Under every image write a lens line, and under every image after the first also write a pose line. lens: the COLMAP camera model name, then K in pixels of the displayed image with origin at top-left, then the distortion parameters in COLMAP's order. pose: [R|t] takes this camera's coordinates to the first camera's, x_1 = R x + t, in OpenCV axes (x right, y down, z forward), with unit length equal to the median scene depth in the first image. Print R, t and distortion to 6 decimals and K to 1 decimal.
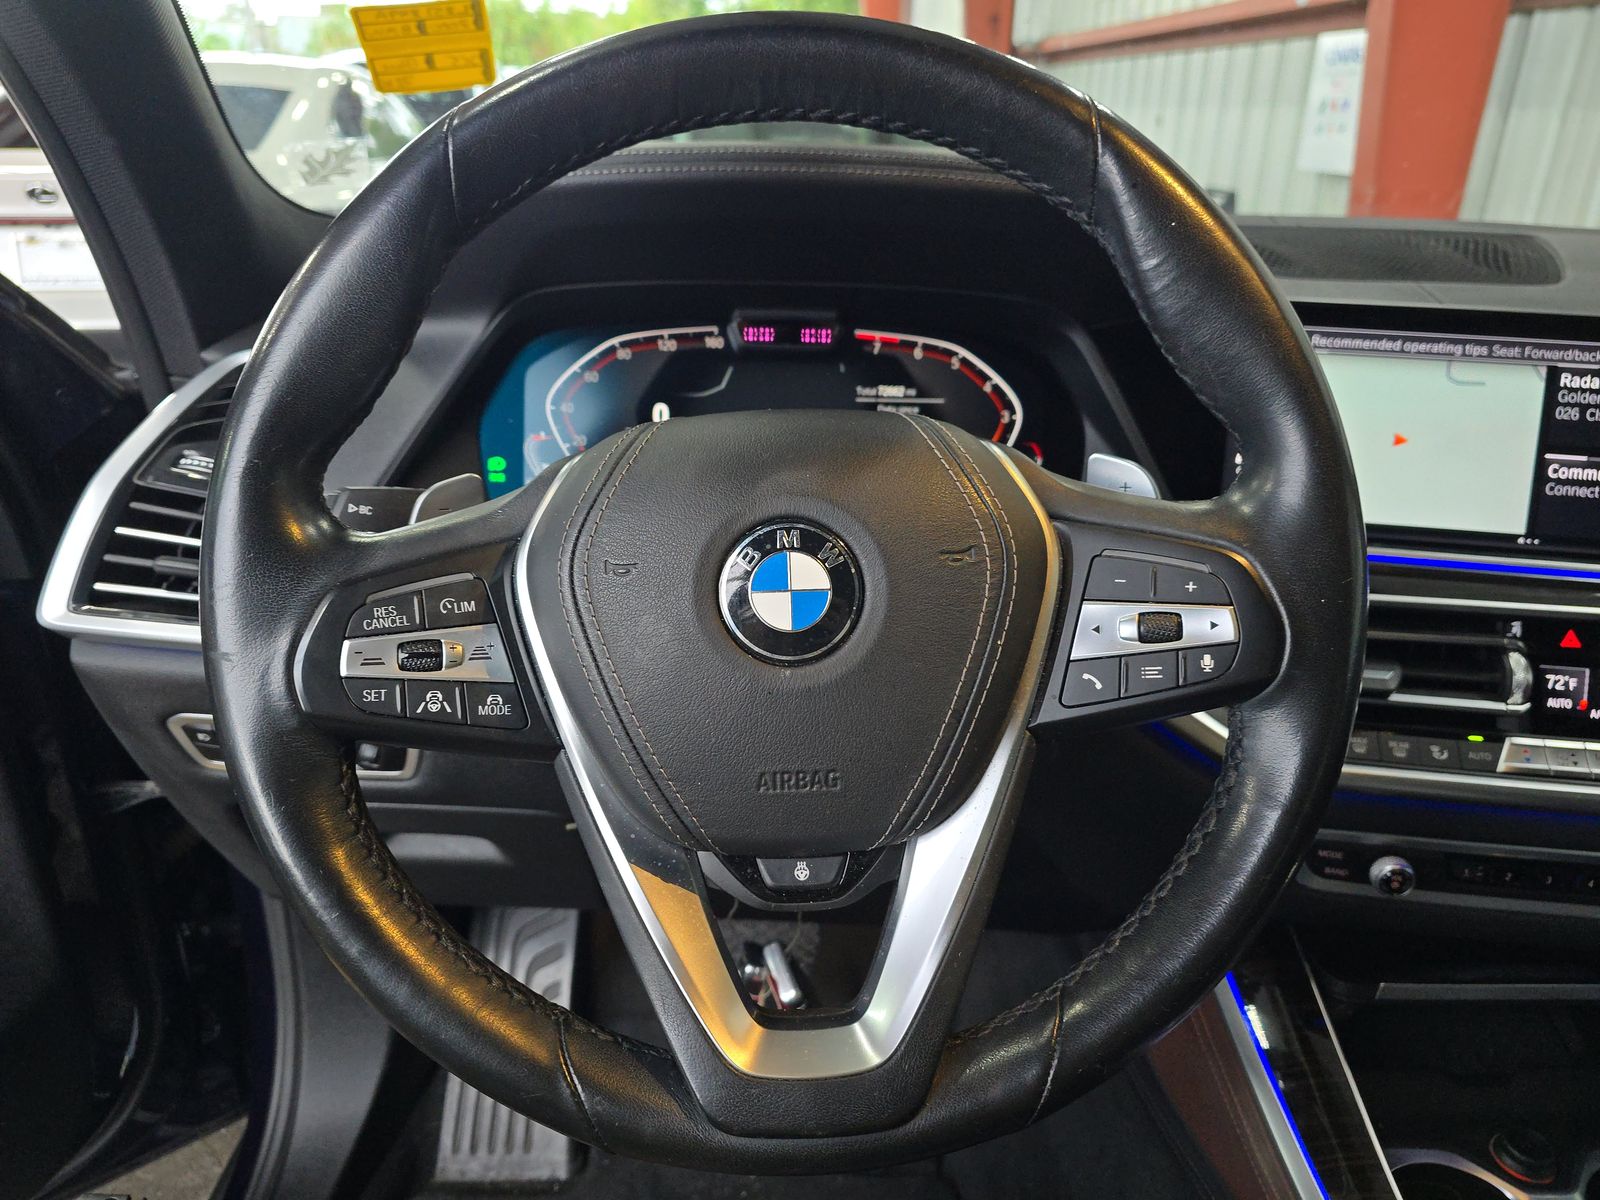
lens RADIAL K [[1077.7, 0, 800.0], [0, 1077.7, 600.0], [0, 0, 1]] dist [-0.001892, -0.000690]
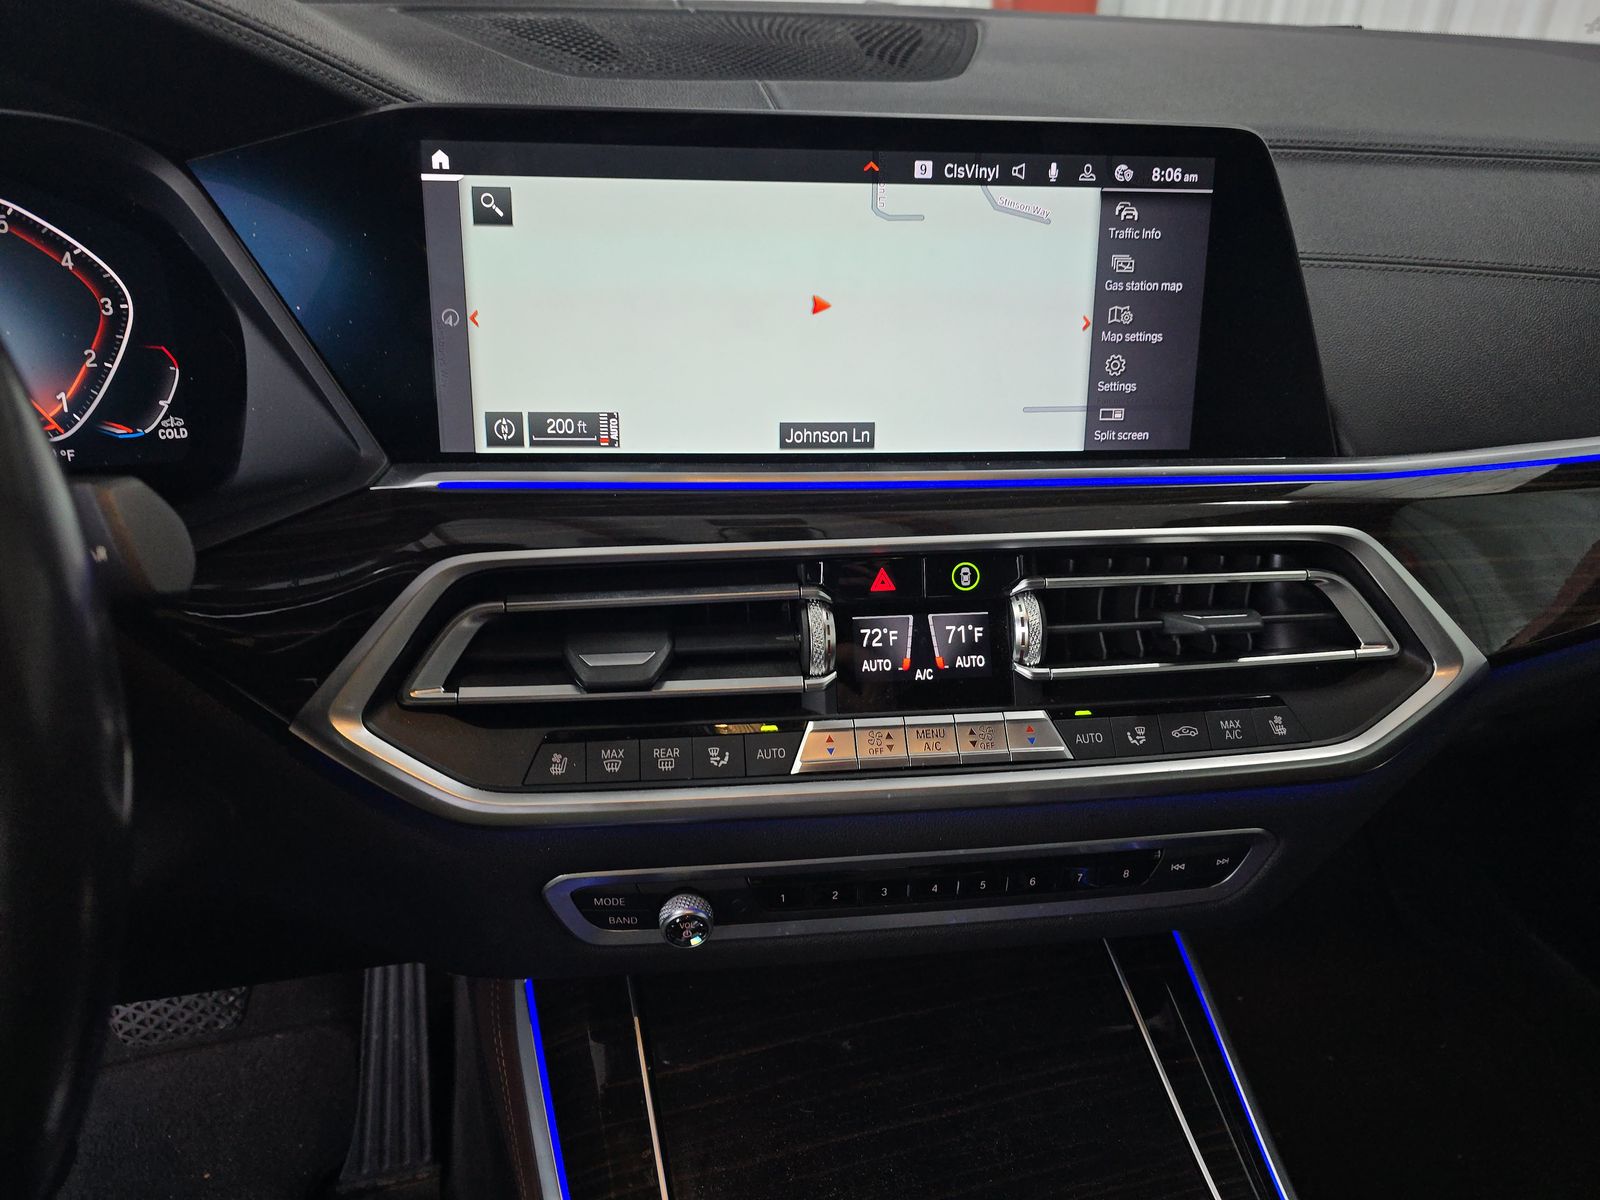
lens RADIAL K [[1077.7, 0, 800.0], [0, 1077.7, 600.0], [0, 0, 1]] dist [-0.001892, -0.000690]
pose [[0.966923, -0.119713, 0.225232, 0.490149], [0.087469, 0.985099, 0.148085, -0.064562], [-0.239604, -0.123486, 0.962986, 0.296440]]
